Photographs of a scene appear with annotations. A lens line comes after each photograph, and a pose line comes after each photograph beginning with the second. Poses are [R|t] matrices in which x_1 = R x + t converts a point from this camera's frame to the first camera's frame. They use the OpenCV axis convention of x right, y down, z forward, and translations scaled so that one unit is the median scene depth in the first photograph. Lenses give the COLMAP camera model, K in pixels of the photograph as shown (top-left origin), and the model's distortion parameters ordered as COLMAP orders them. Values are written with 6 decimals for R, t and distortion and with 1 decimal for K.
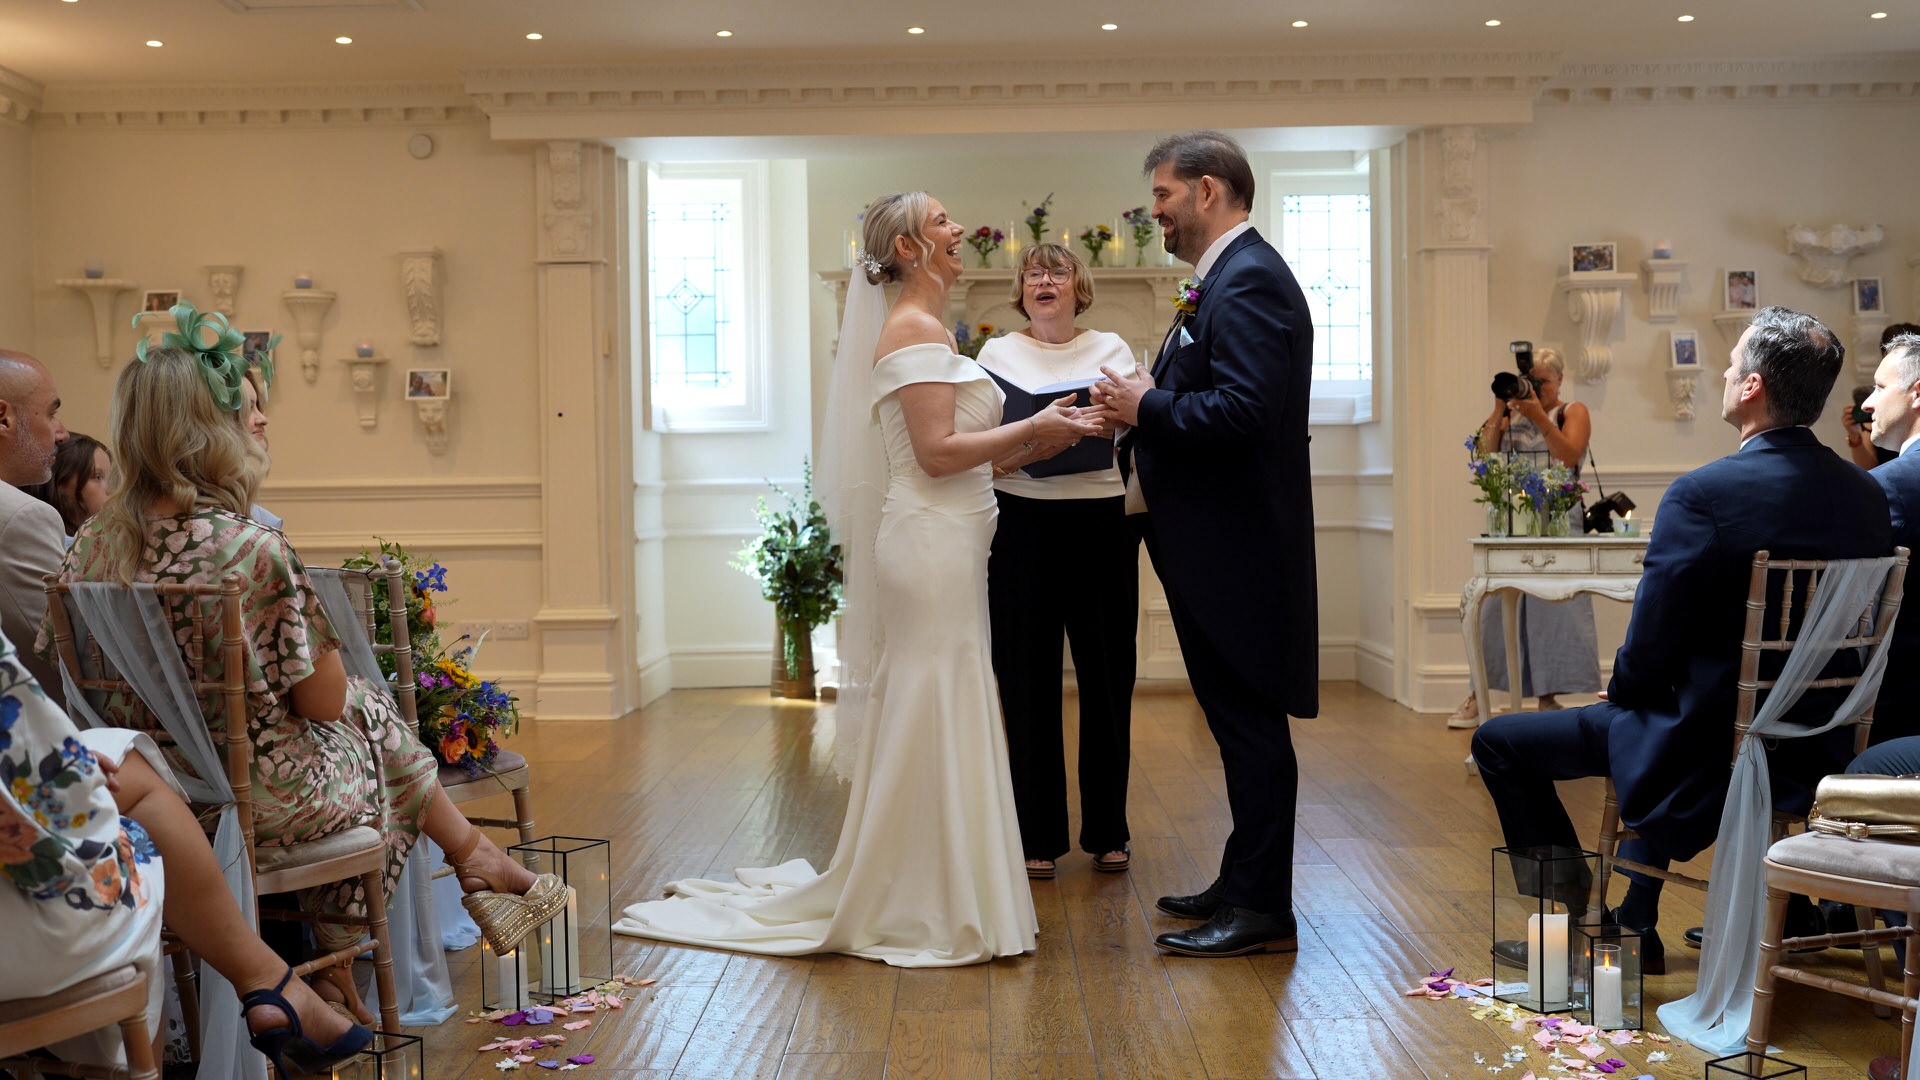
lens RADIAL K [[2048.9, 0, 960.0], [0, 2048.9, 540.0], [0, 0, 1]] dist [-0.013981, -0.003568]
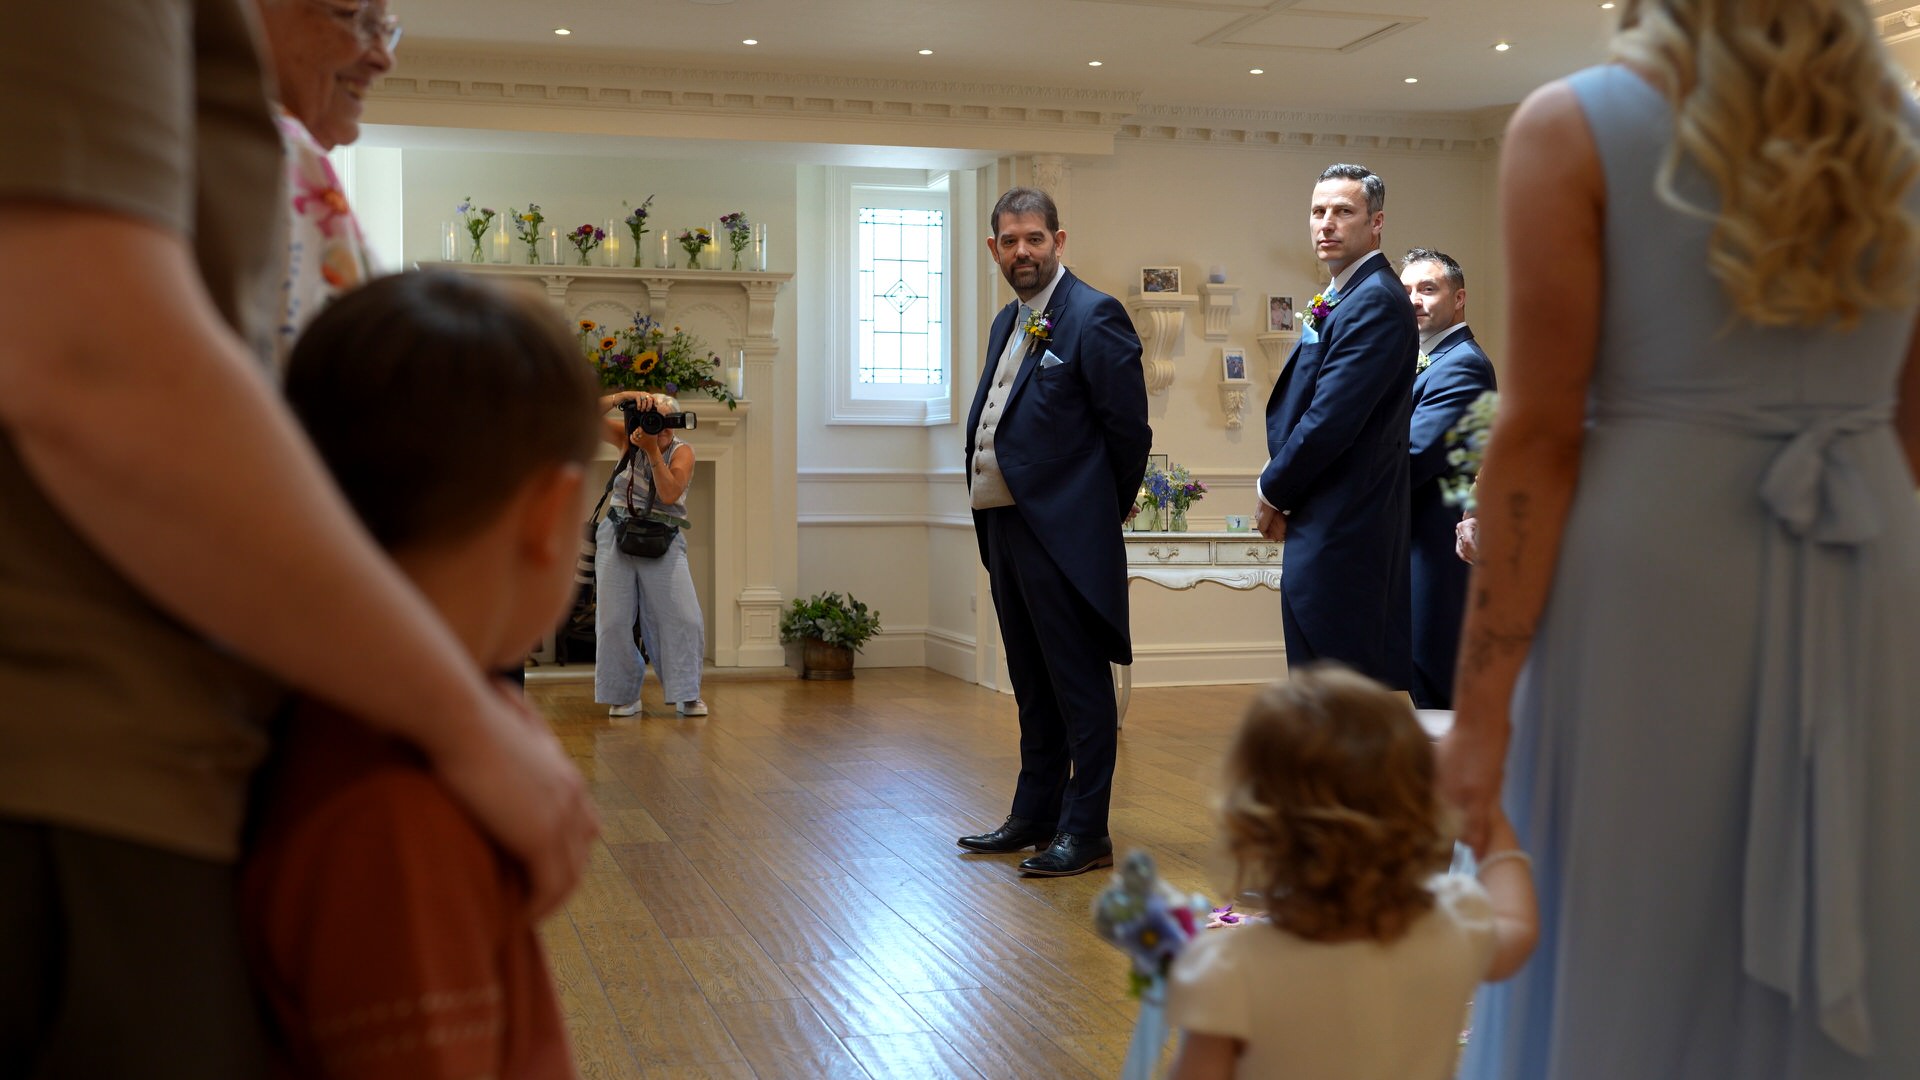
lens RADIAL K [[2045.5, 0, 960.0], [0, 2045.5, 540.0], [0, 0, 1]] dist [-0.014524, 0.004908]
pose [[0.957748, 0.003805, 0.287585, -0.107609], [-0.004412, 0.999989, 0.001464, 0.001312], [-0.287576, -0.002671, 0.957754, -0.026398]]
